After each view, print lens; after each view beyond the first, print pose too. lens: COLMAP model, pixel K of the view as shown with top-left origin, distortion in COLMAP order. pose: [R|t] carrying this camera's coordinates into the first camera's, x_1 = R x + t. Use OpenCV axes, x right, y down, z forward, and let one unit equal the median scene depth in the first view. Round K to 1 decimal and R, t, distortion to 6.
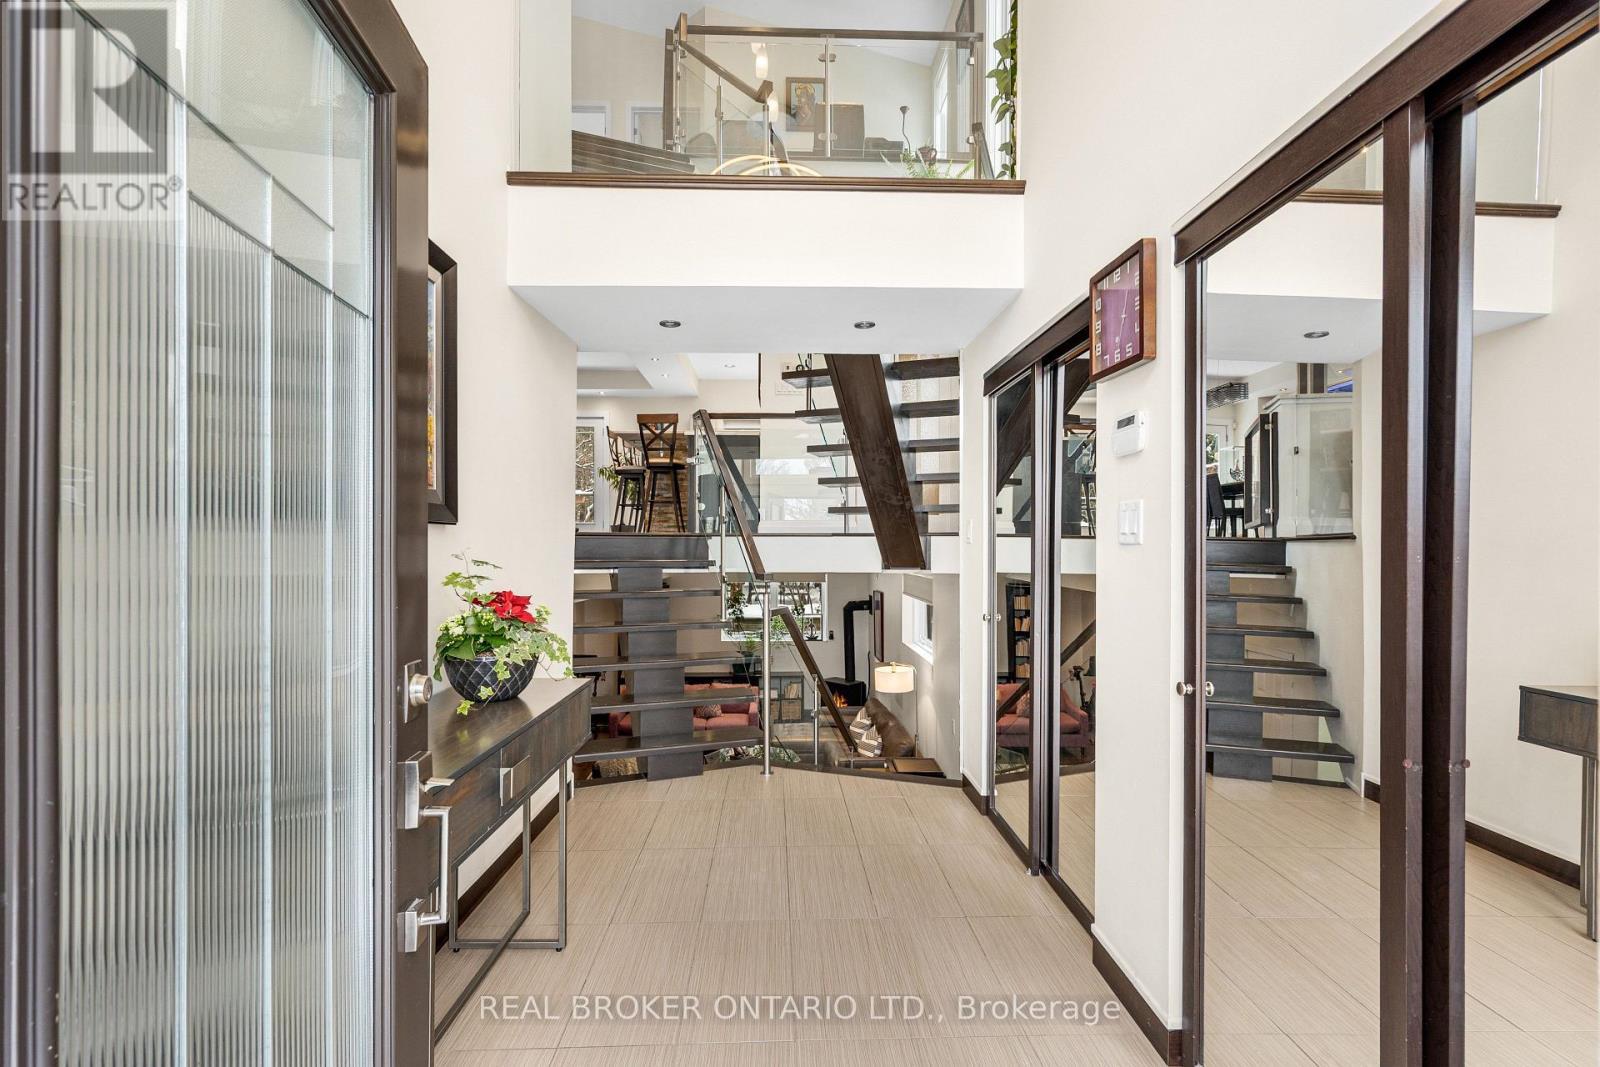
lens RADIAL K [[731.2, 0, 800.0], [0, 731.2, 533.5], [0, 0, 1]] dist [-0.000949, 0.001038]
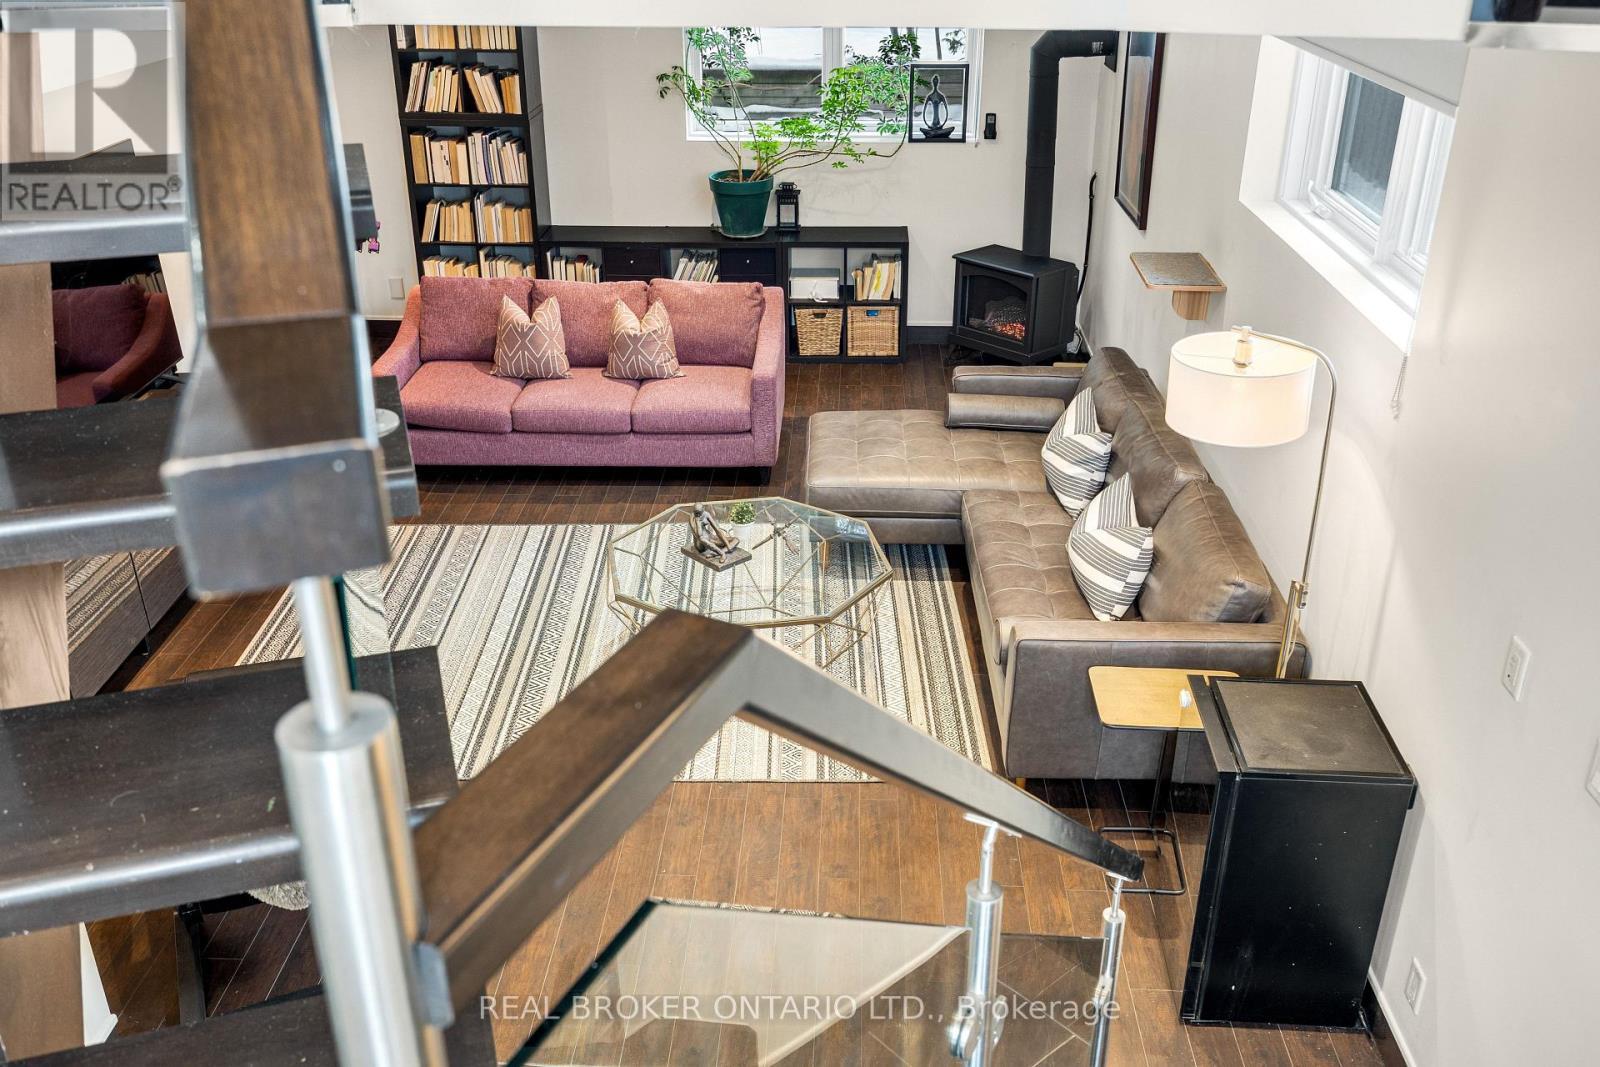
lens RADIAL K [[1377.4, 0, 800.0], [0, 1377.4, 533.5], [0, 0, 1]] dist [0.014852, -0.015536]
pose [[0.997600, 0.030452, -0.062178, -0.001996], [0.001700, 0.887033, 0.461703, 0.004312], [0.069213, -0.460700, 0.884853, 0.315158]]
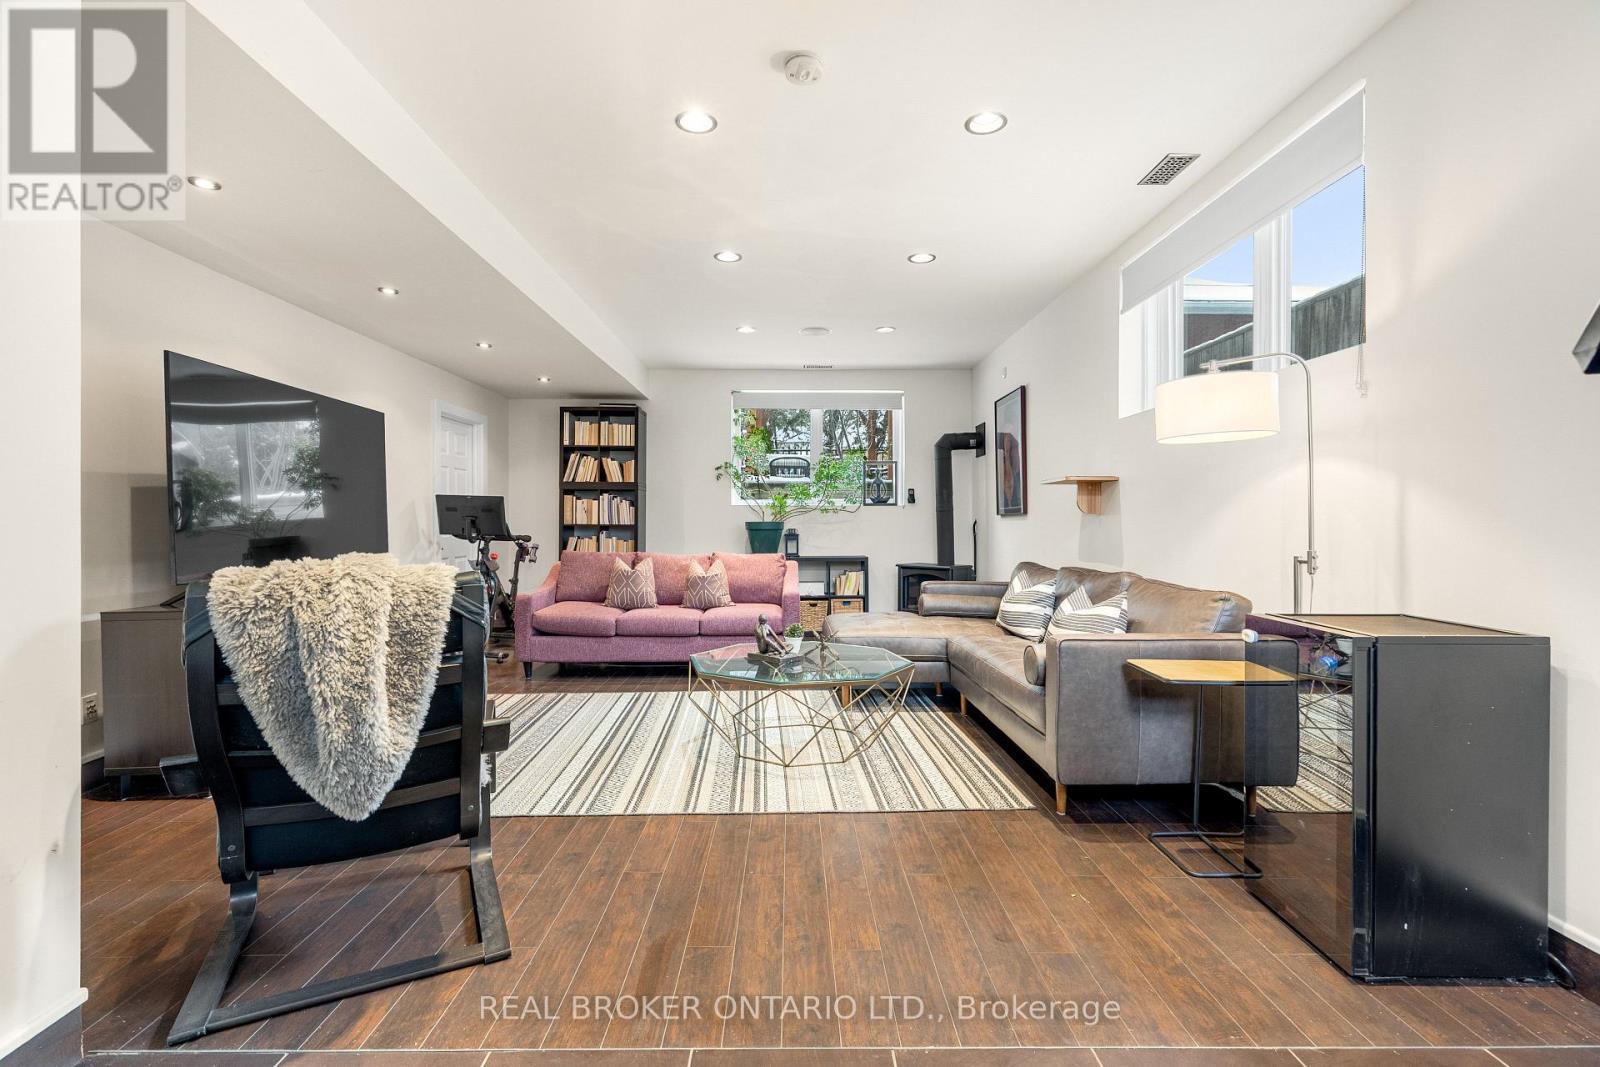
lens RADIAL K [[731.2, 0, 800.0], [0, 731.2, 533.5], [0, 0, 1]] dist [-0.000949, 0.001038]
pose [[0.999903, 0.002054, -0.013765, -0.042161], [-0.001611, 0.999484, 0.032091, 0.154418], [0.013824, -0.032066, 0.999390, 0.402011]]
